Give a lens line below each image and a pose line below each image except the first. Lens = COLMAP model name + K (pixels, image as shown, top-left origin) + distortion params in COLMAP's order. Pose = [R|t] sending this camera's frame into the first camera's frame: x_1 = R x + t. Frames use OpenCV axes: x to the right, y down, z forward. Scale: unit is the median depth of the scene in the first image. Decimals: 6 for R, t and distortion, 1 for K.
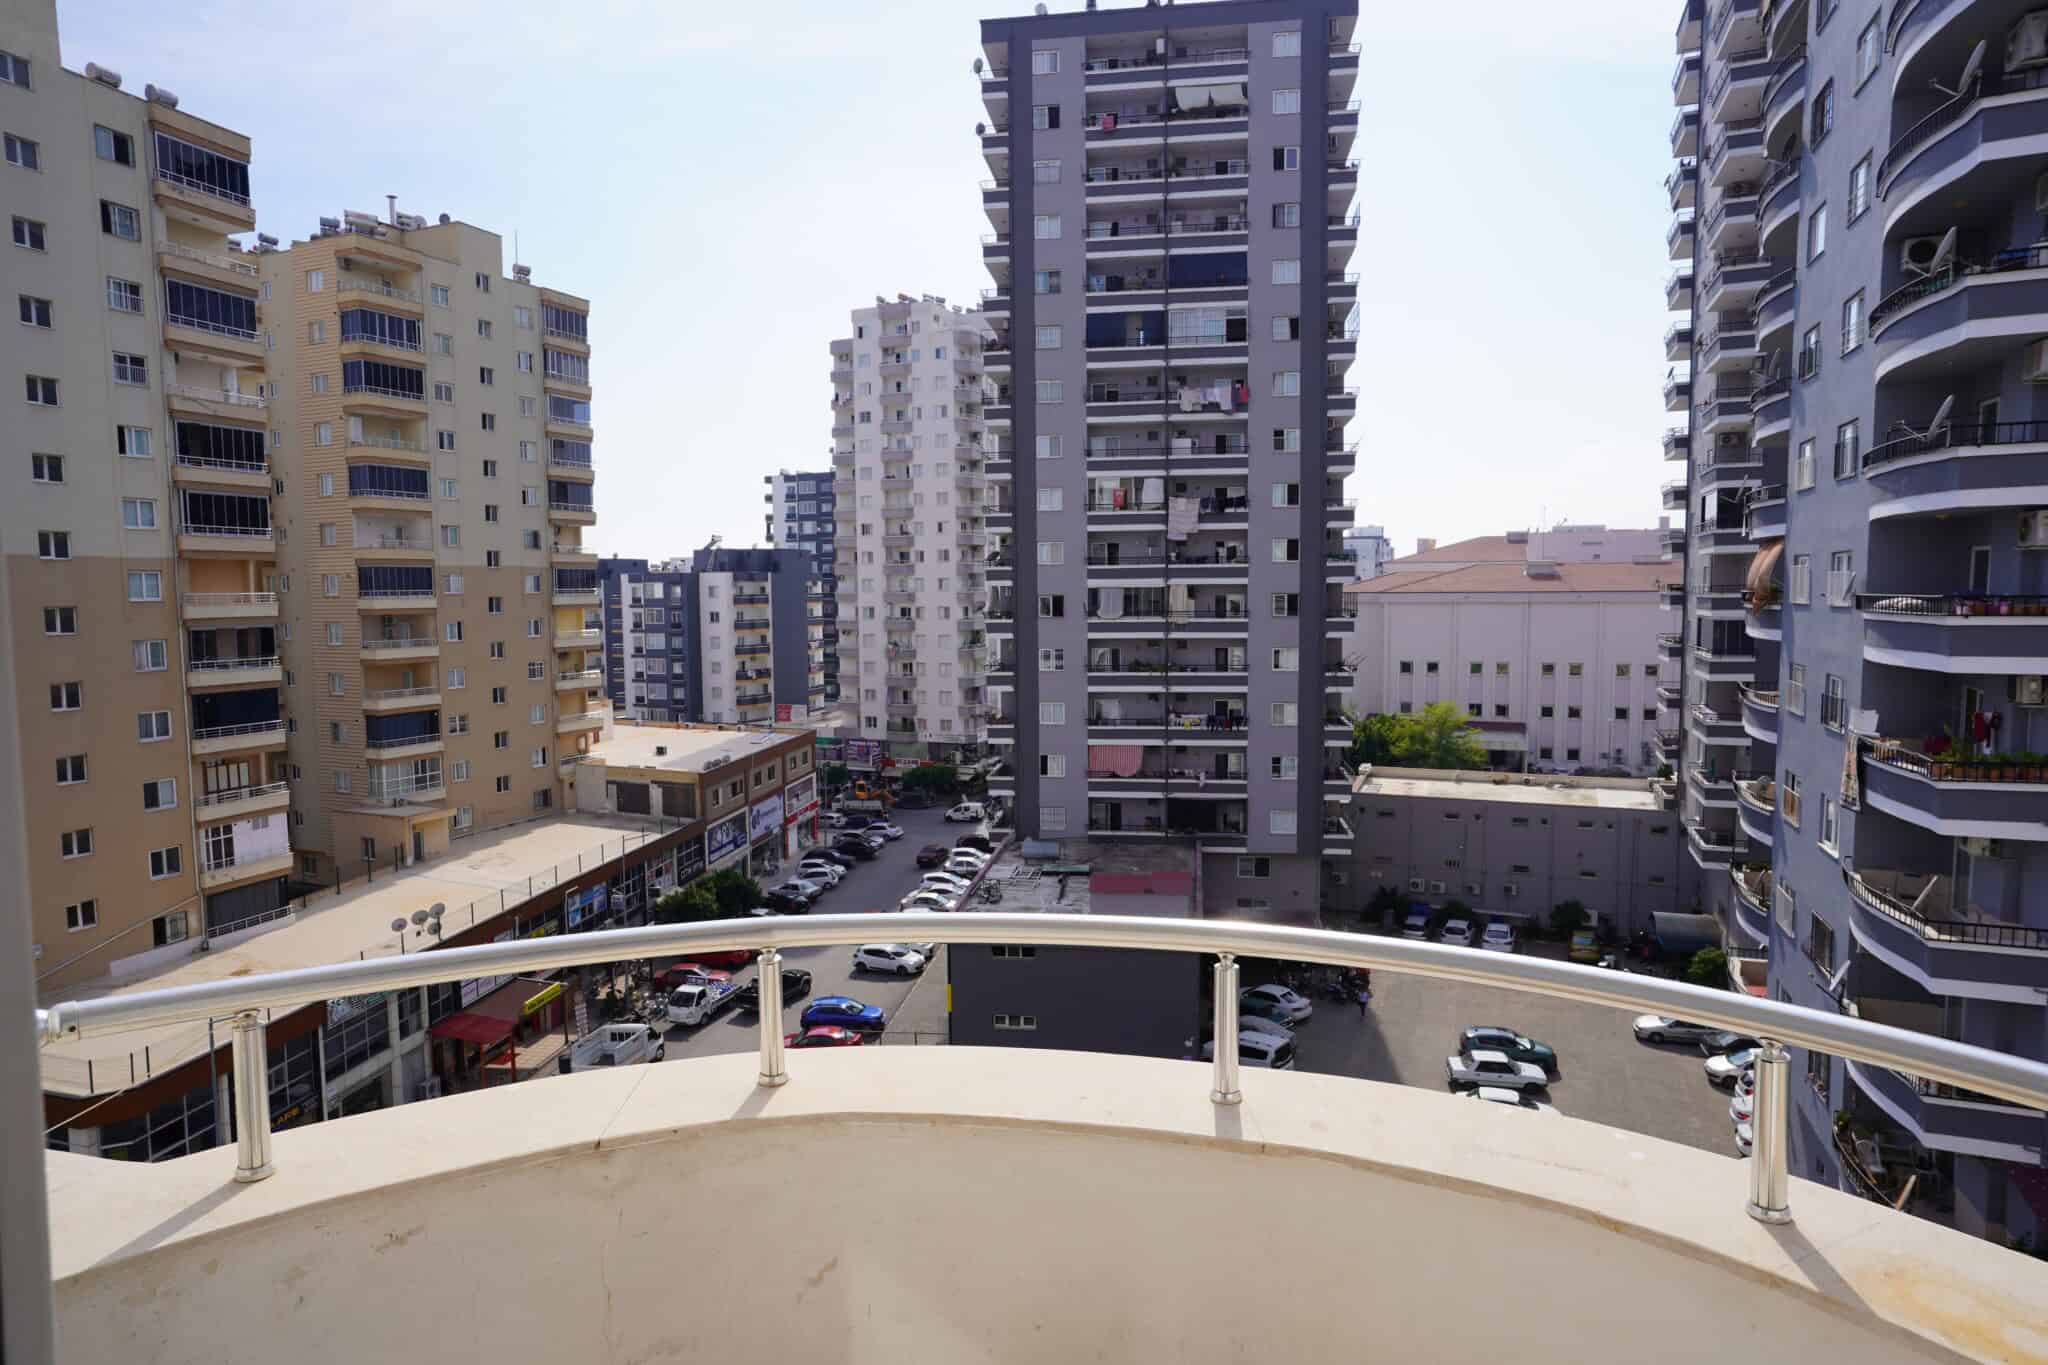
lens RADIAL K [[1188.9, 0, 1015.4], [0, 1188.9, 682.1], [0, 0, 1]] dist [-0.053234, 0.048495]
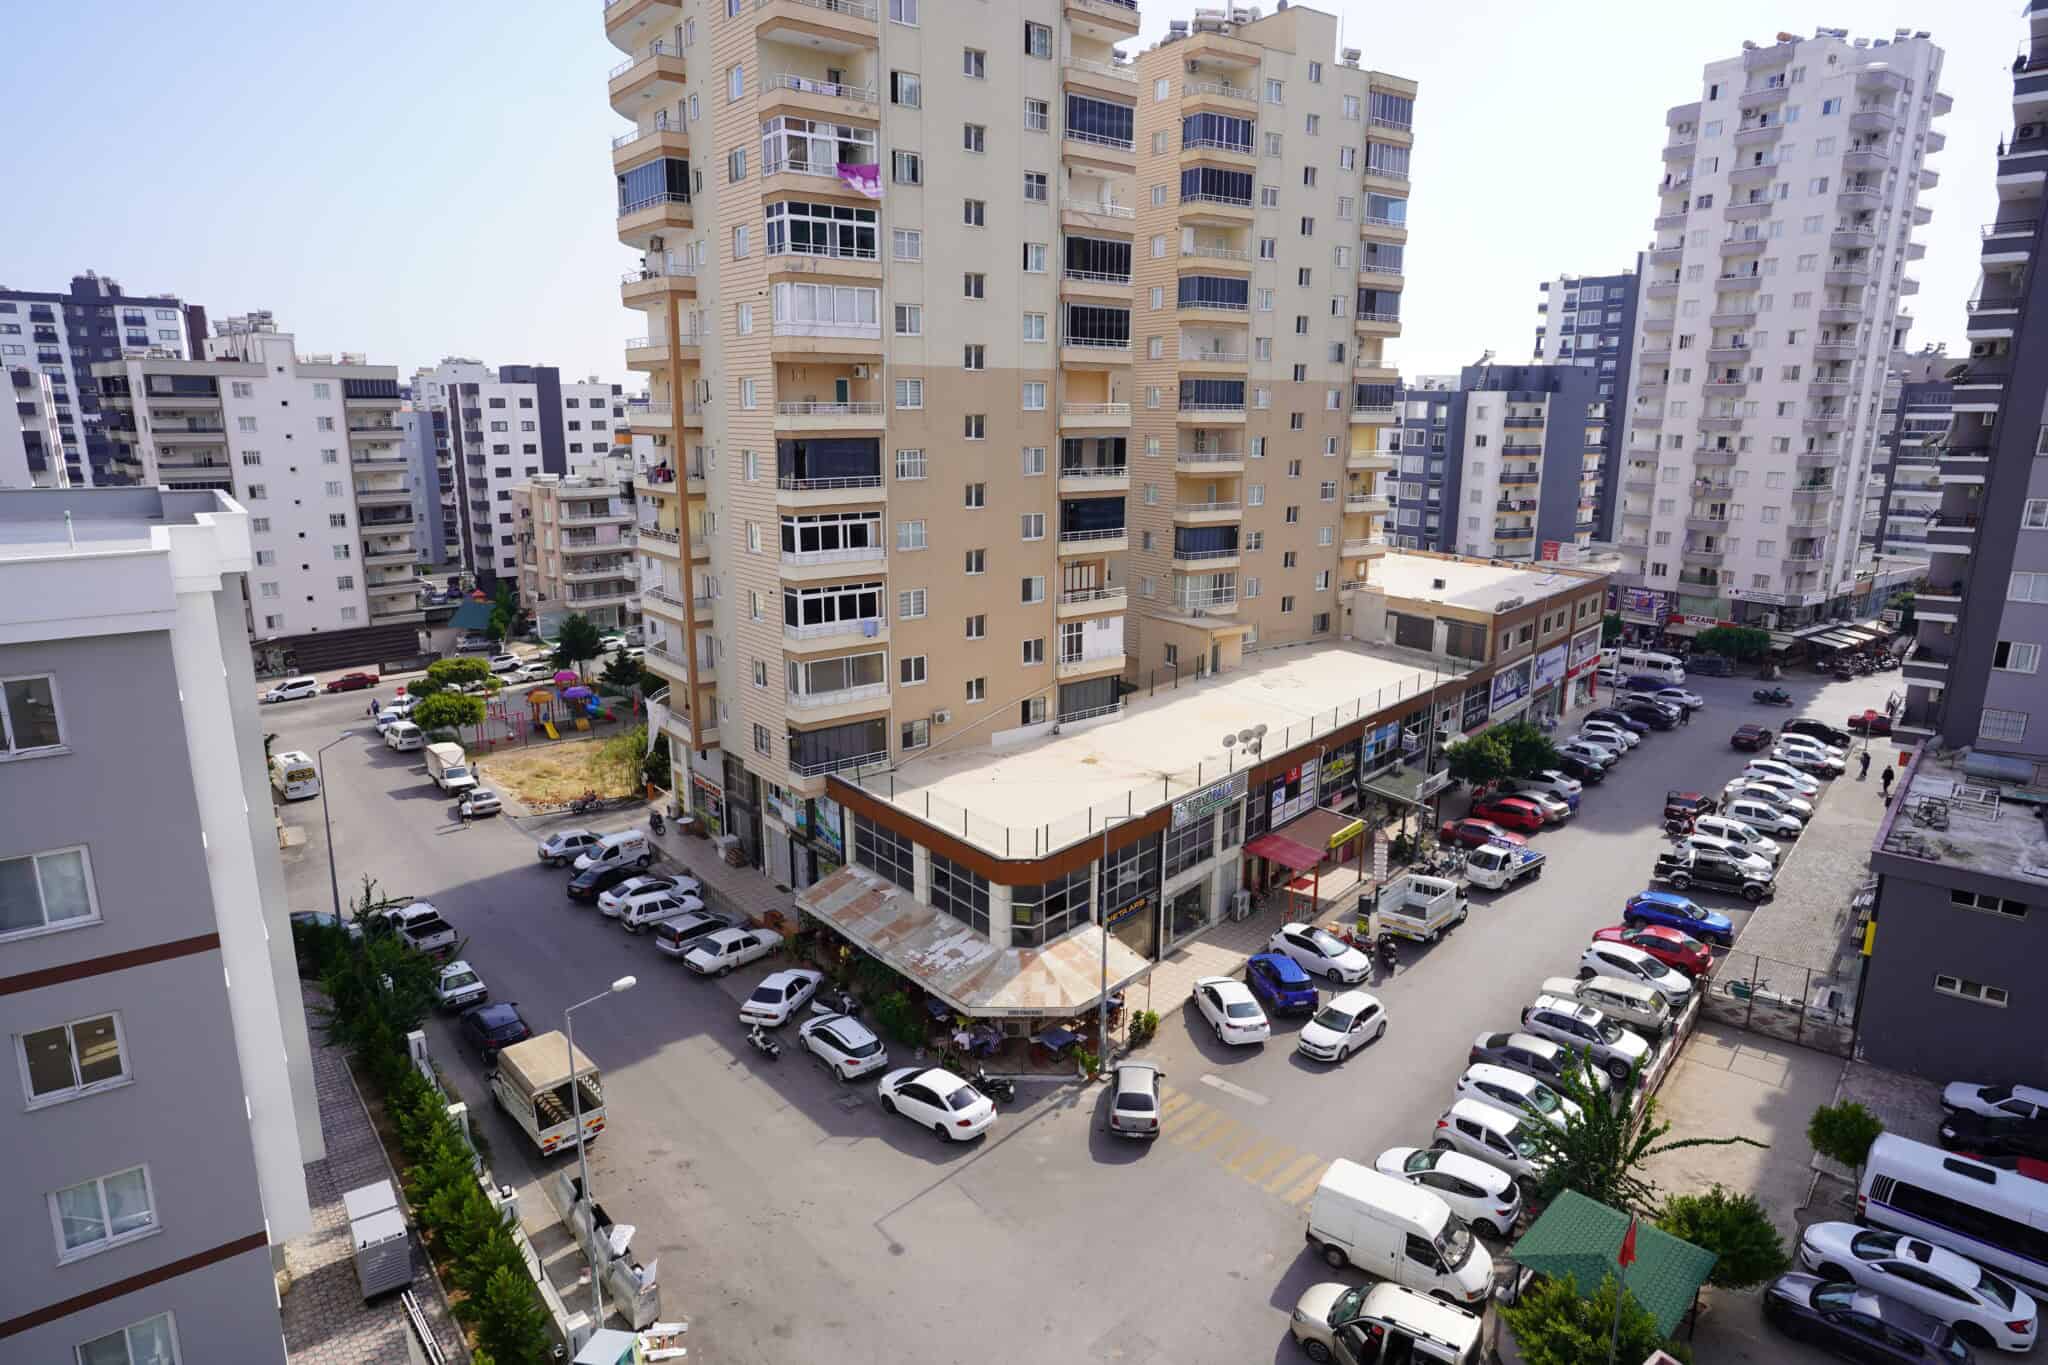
lens RADIAL K [[1188.9, 0, 1018.5], [0, 1188.9, 682.5], [0, 0, 1]] dist [-0.053234, 0.048495]
pose [[0.841665, 0.134445, -0.522996, -0.105054], [-0.055372, 0.984893, 0.164073, -0.000310], [0.537154, -0.109135, 0.836394, 0.036928]]
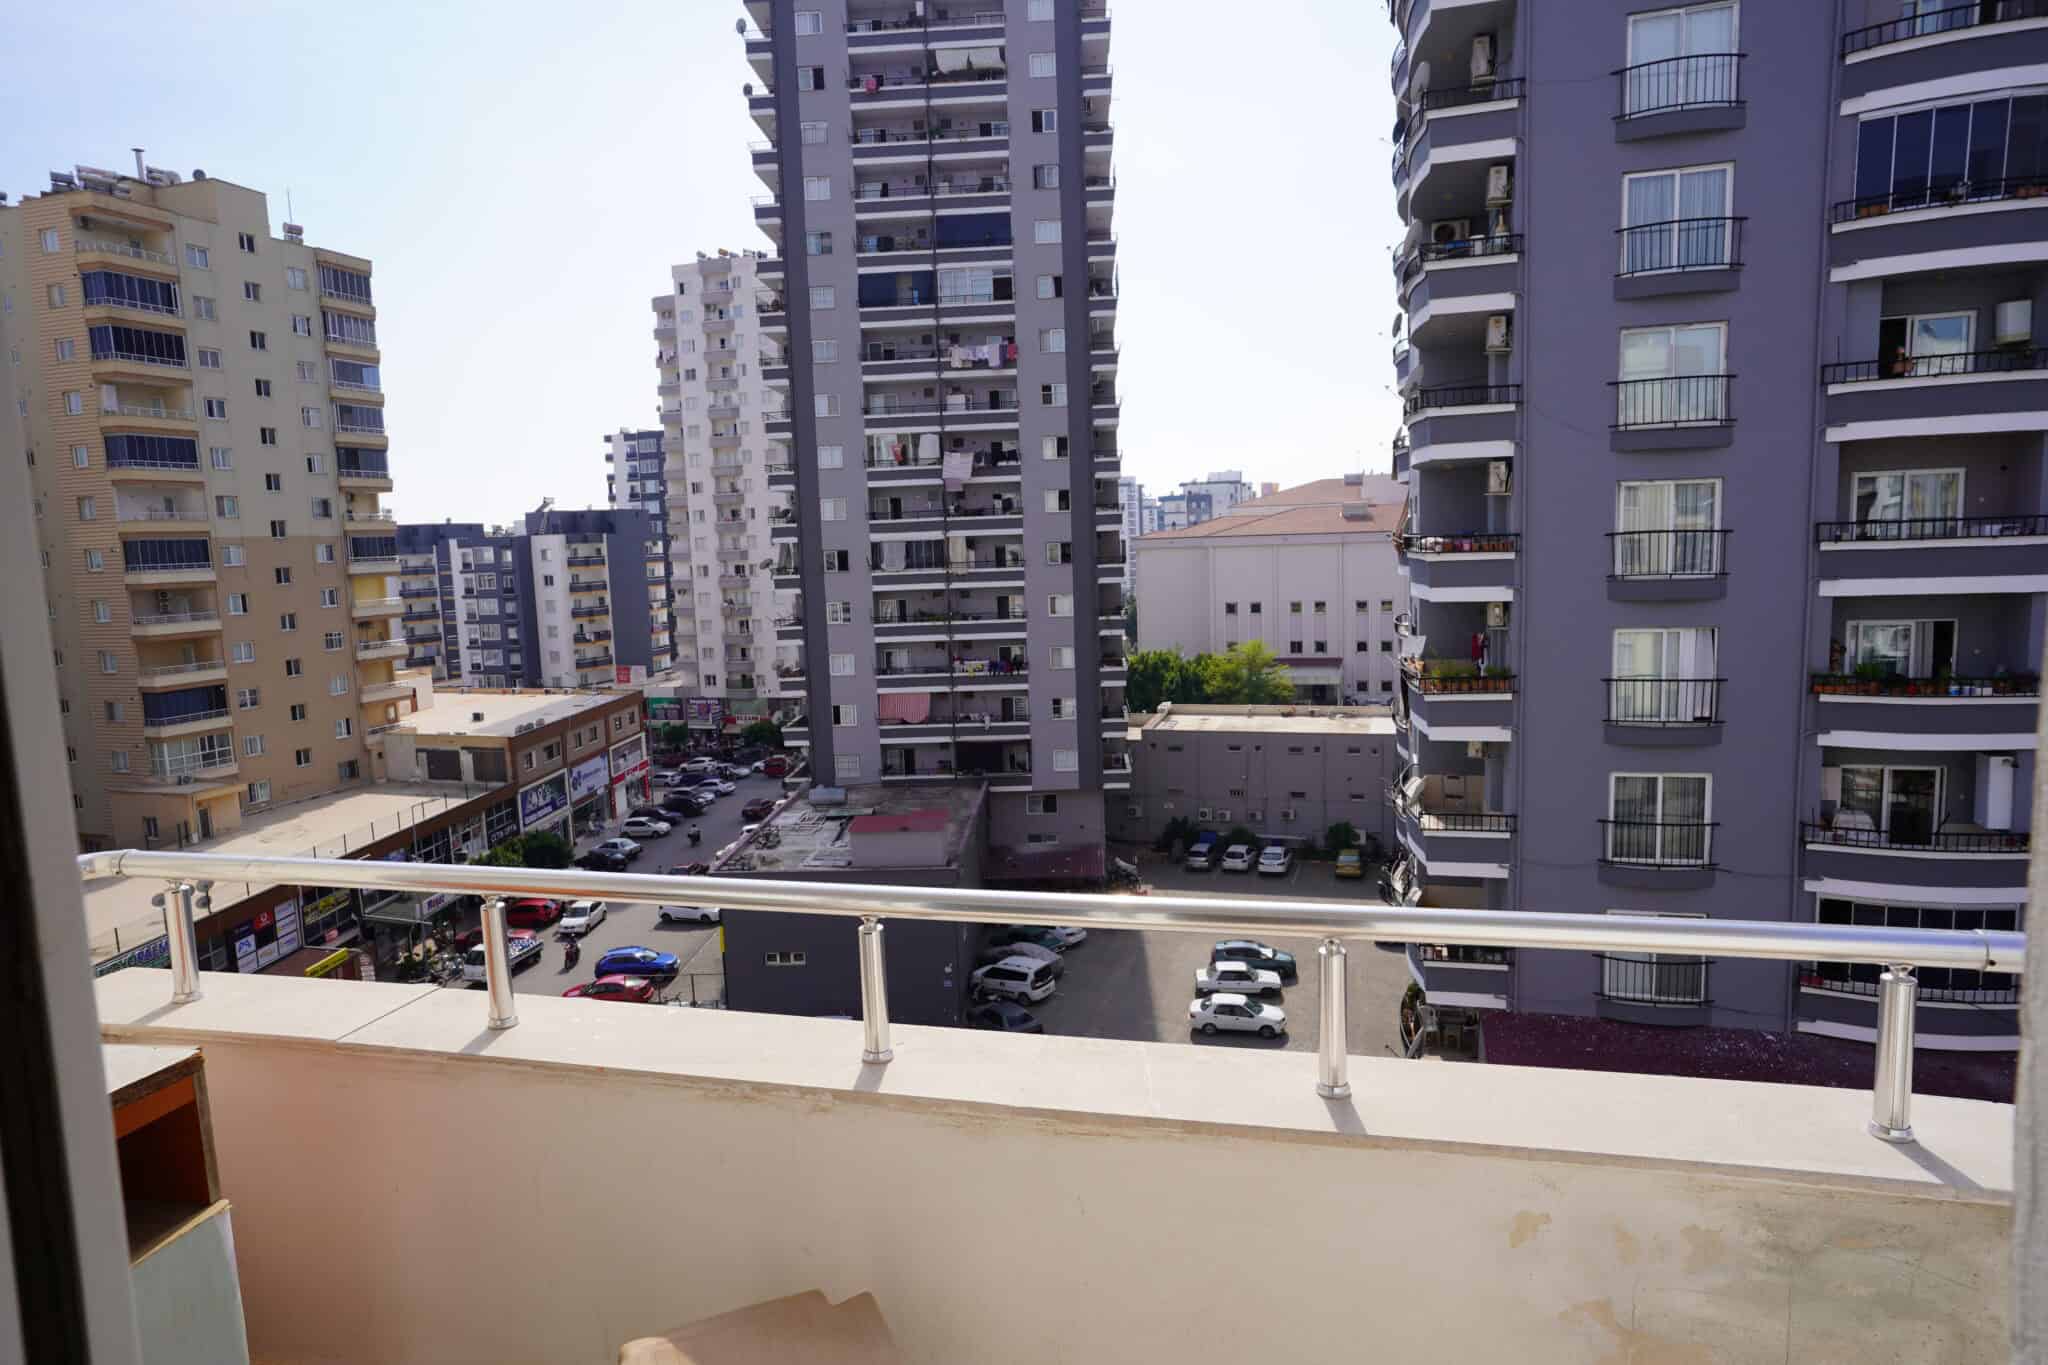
lens RADIAL K [[1188.9, 0, 1020.5], [0, 1188.9, 679.9], [0, 0, 1]] dist [-0.053234, 0.048495]
pose [[0.994659, -0.037685, 0.096087, 0.081415], [0.033891, 0.998592, 0.040817, 0.002391], [-0.097489, -0.037342, 0.994536, -0.040830]]
